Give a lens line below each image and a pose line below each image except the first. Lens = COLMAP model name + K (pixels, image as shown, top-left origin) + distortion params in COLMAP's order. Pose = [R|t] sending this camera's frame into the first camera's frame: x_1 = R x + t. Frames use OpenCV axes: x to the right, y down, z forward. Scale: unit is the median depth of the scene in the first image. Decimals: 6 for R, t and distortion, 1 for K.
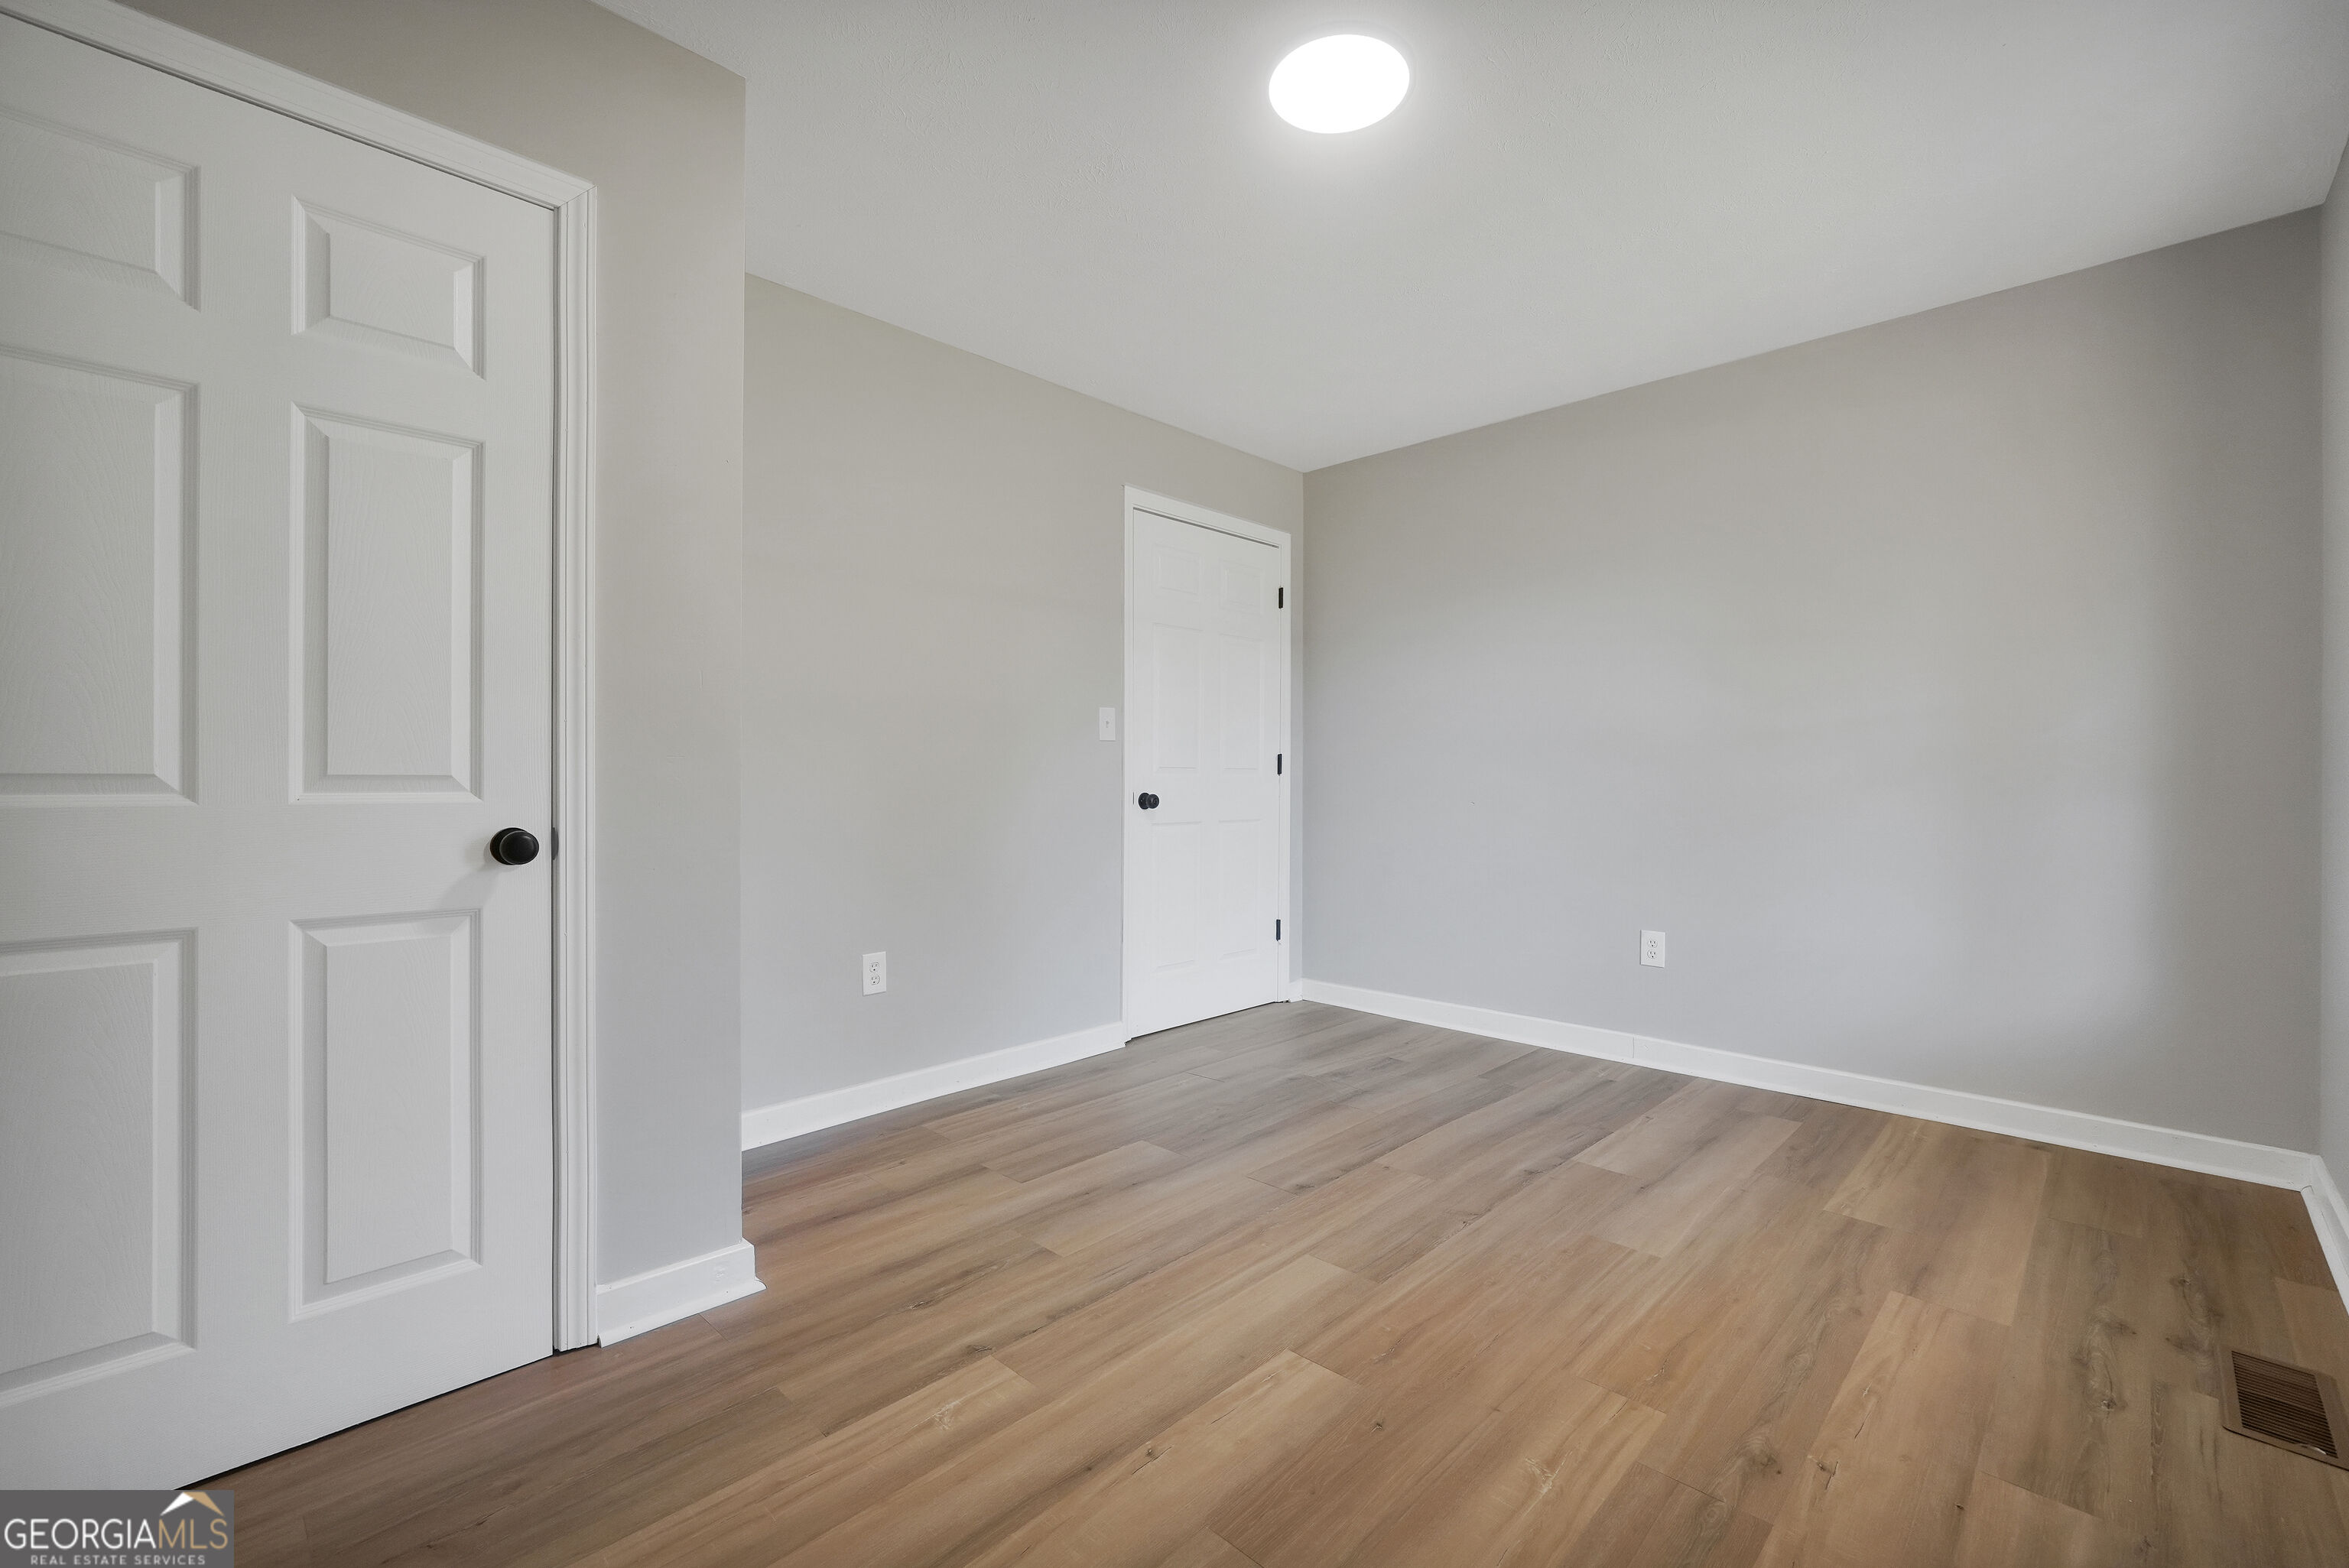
lens RADIAL K [[1008.1, 0, 1154.7], [0, 1008.1, 779.2], [0, 0, 1]] dist [-0.007697, 0.002744]
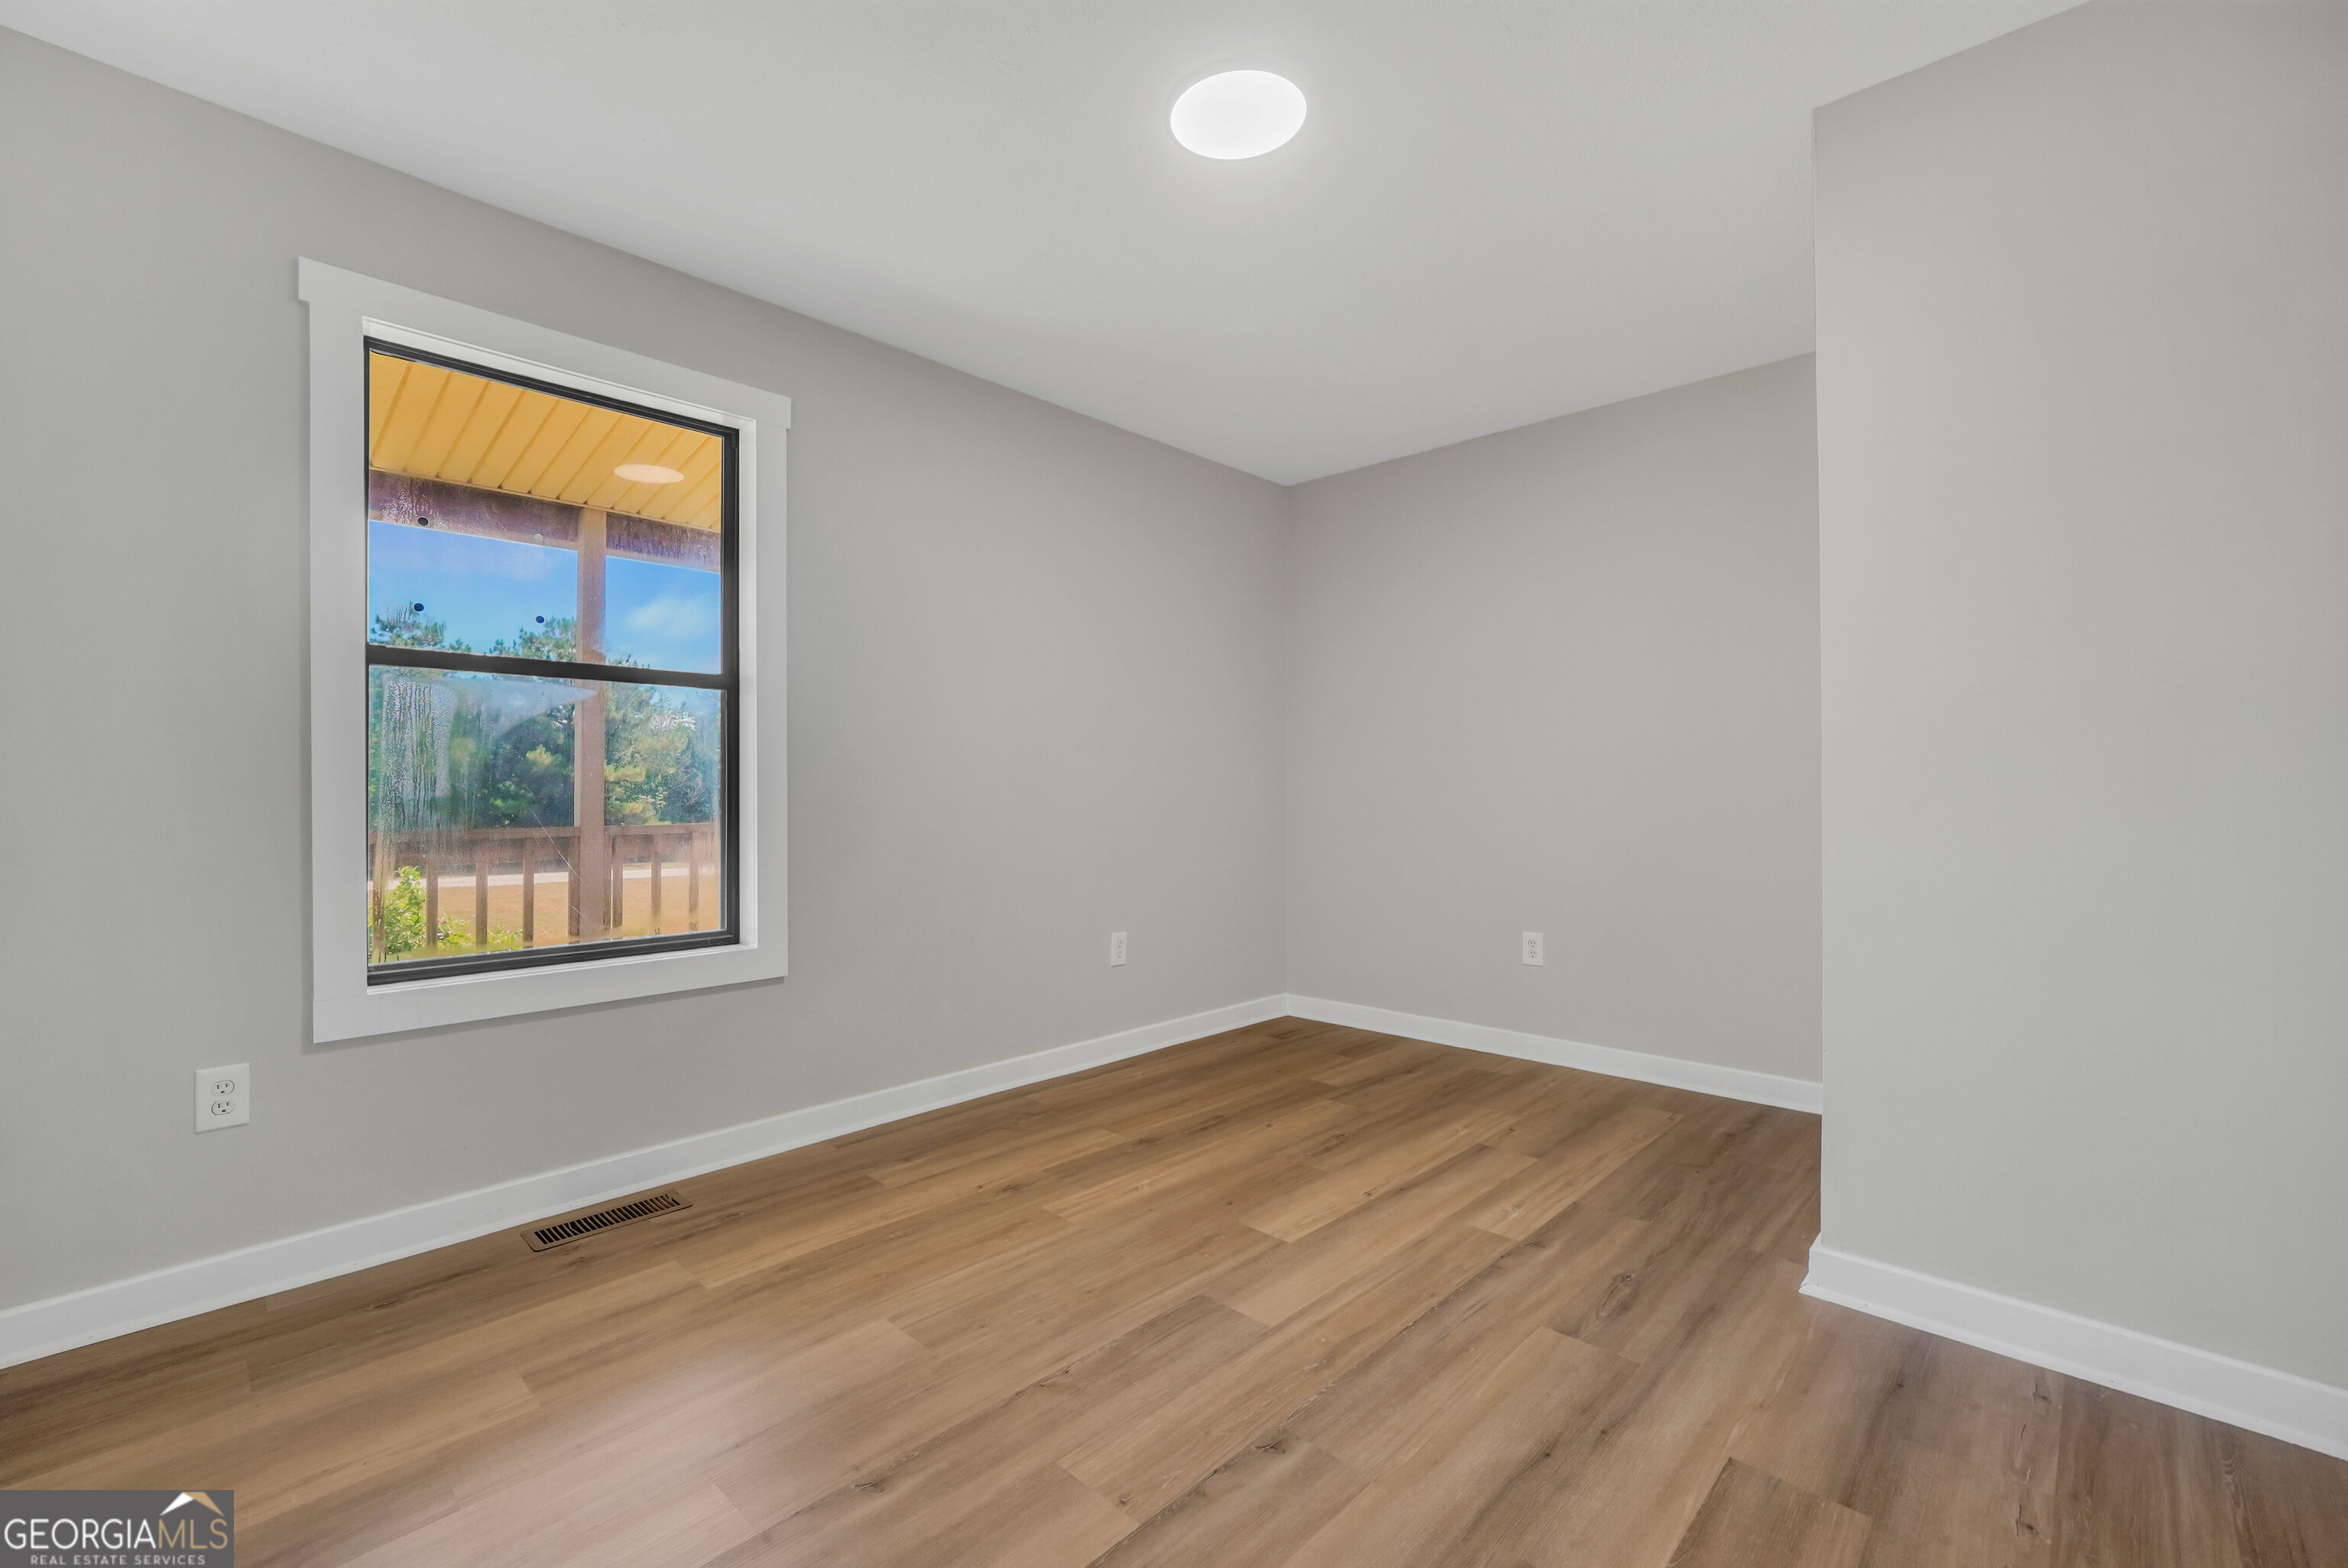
lens RADIAL K [[1008.0, 0, 1166.5], [0, 1008.0, 789.6], [0, 0, 1]] dist [-0.016733, 0.005555]
pose [[-0.999560, -0.001417, -0.029622, 0.256935], [-0.001640, 0.999971, 0.007491, -0.010508], [0.029610, 0.007536, -0.999533, 1.778531]]
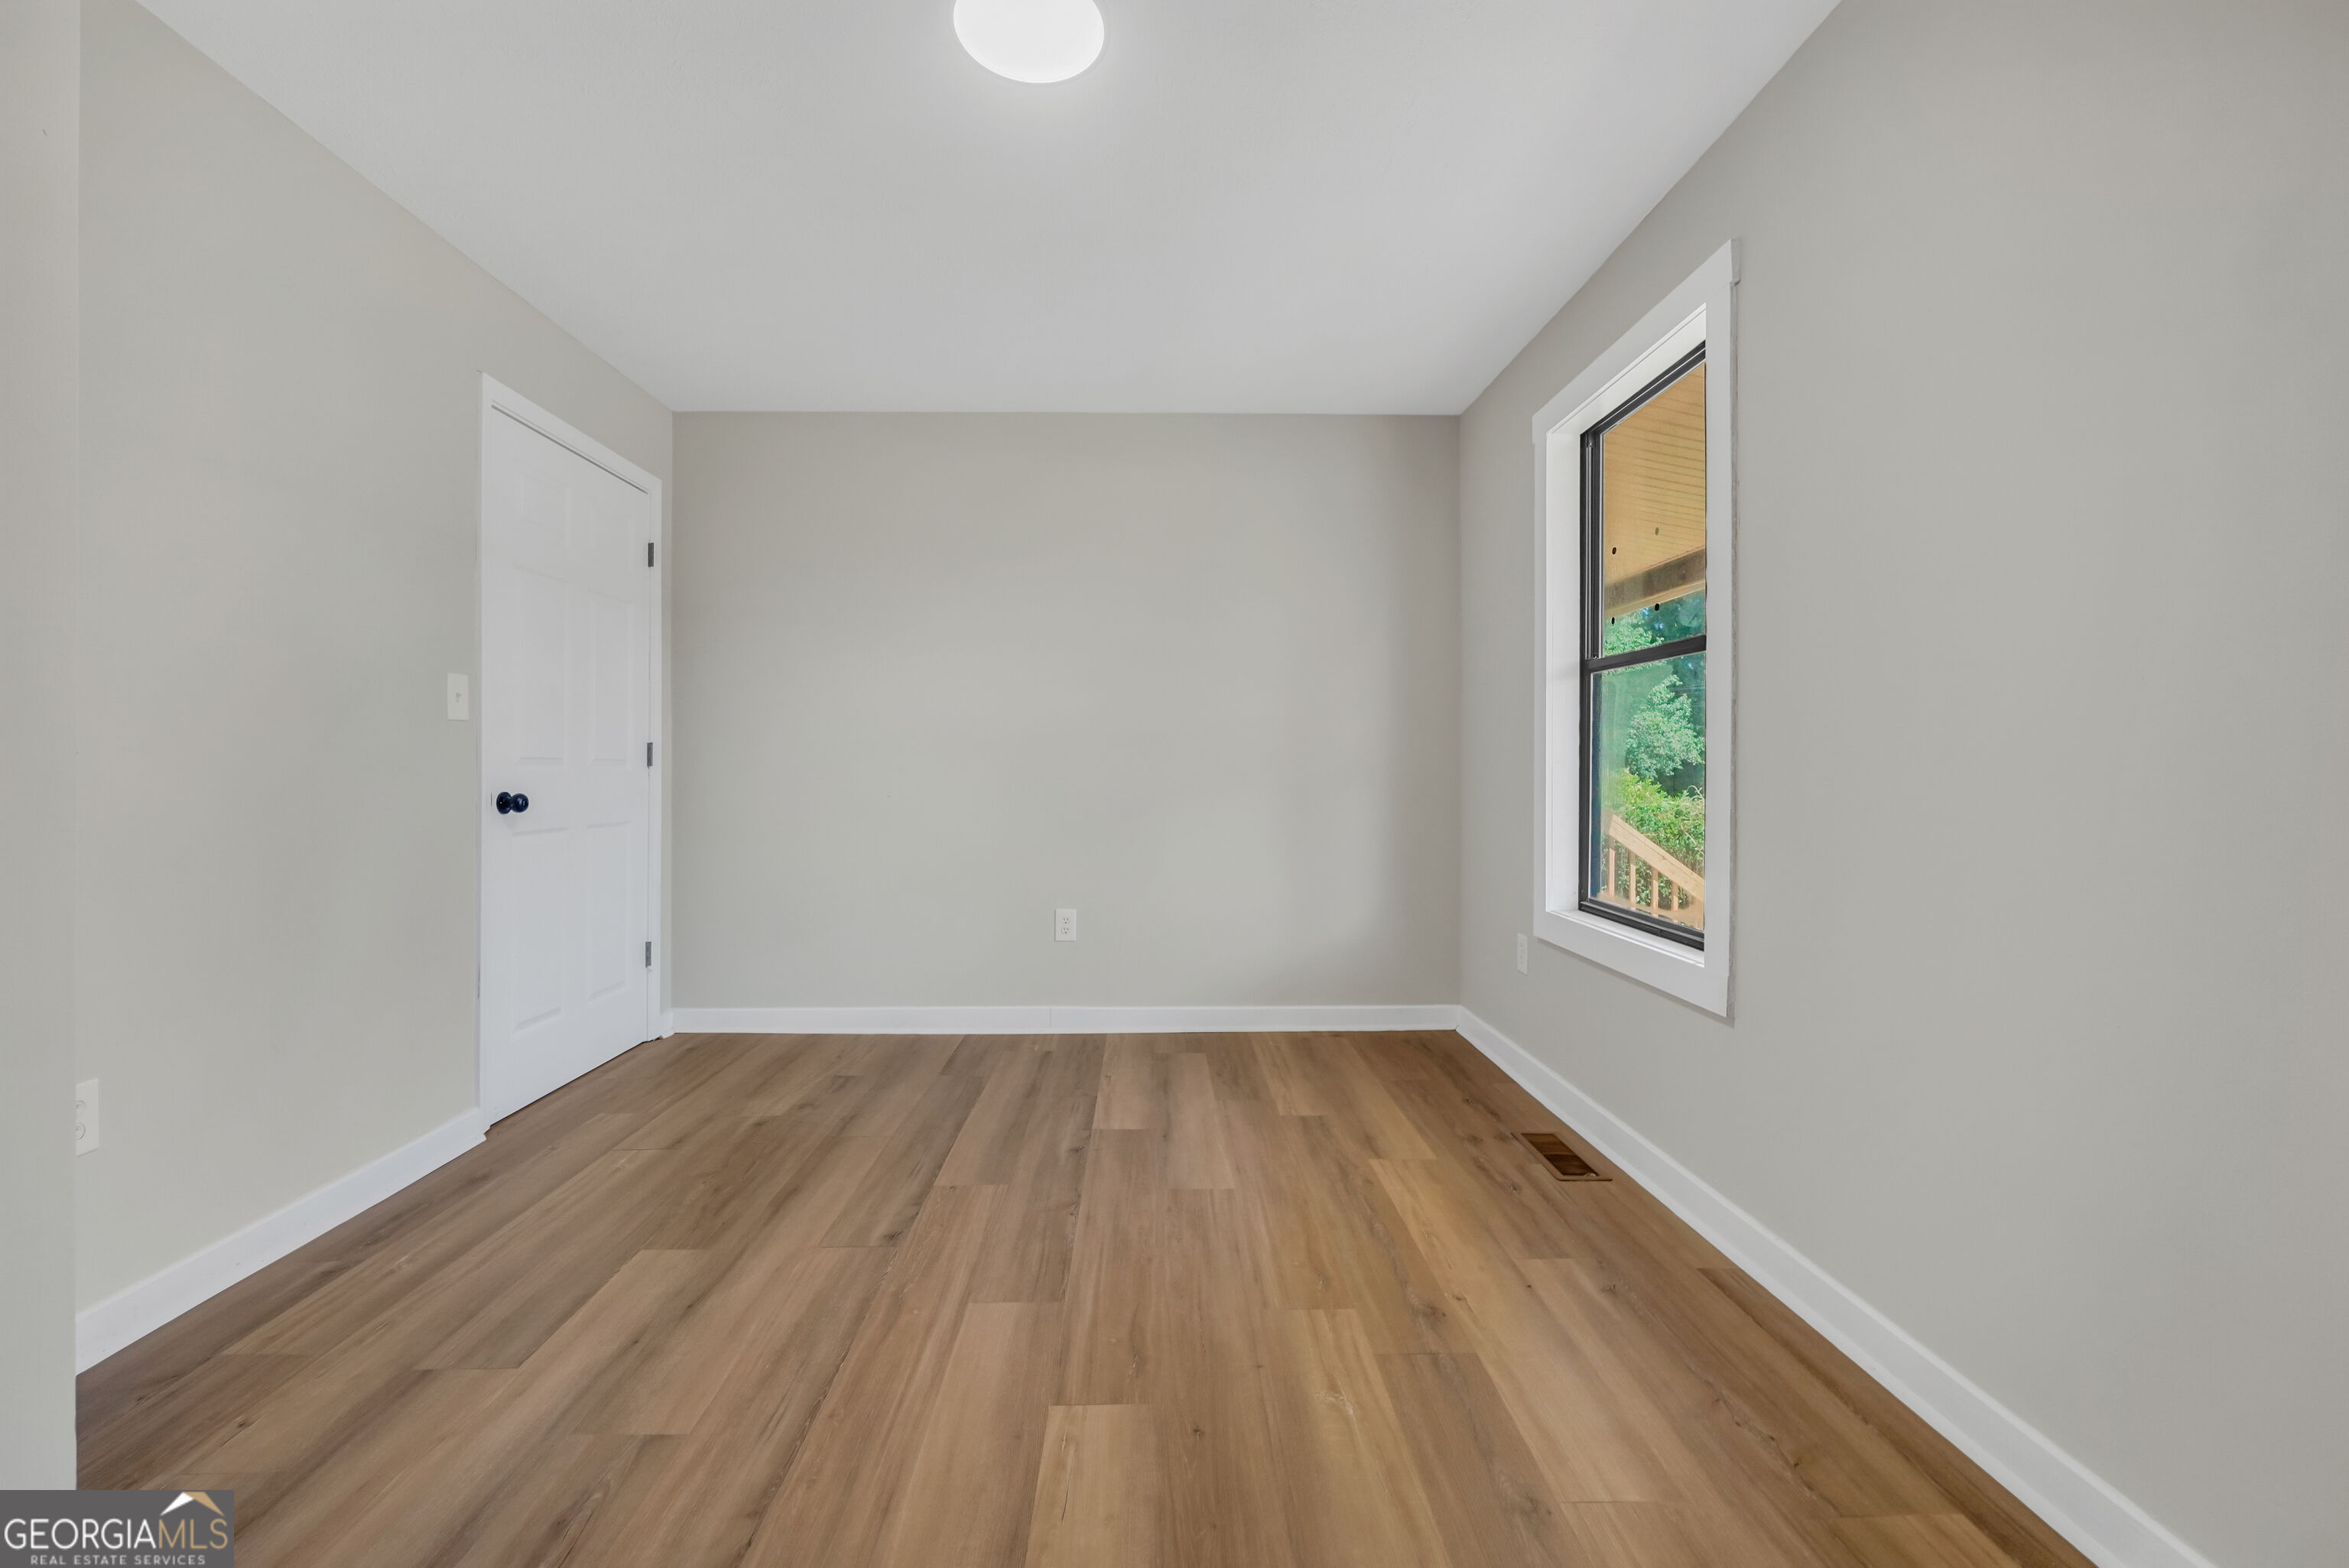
lens RADIAL K [[1008.4, 0, 1173.7], [0, 1008.4, 765.3], [0, 0, 1]] dist [-0.016733, 0.005555]
pose [[0.692136, 0.001254, 0.721766, -0.349202], [0.001811, 0.999992, -0.003473, -0.004731], [-0.721764, 0.003711, 0.692129, 0.232163]]
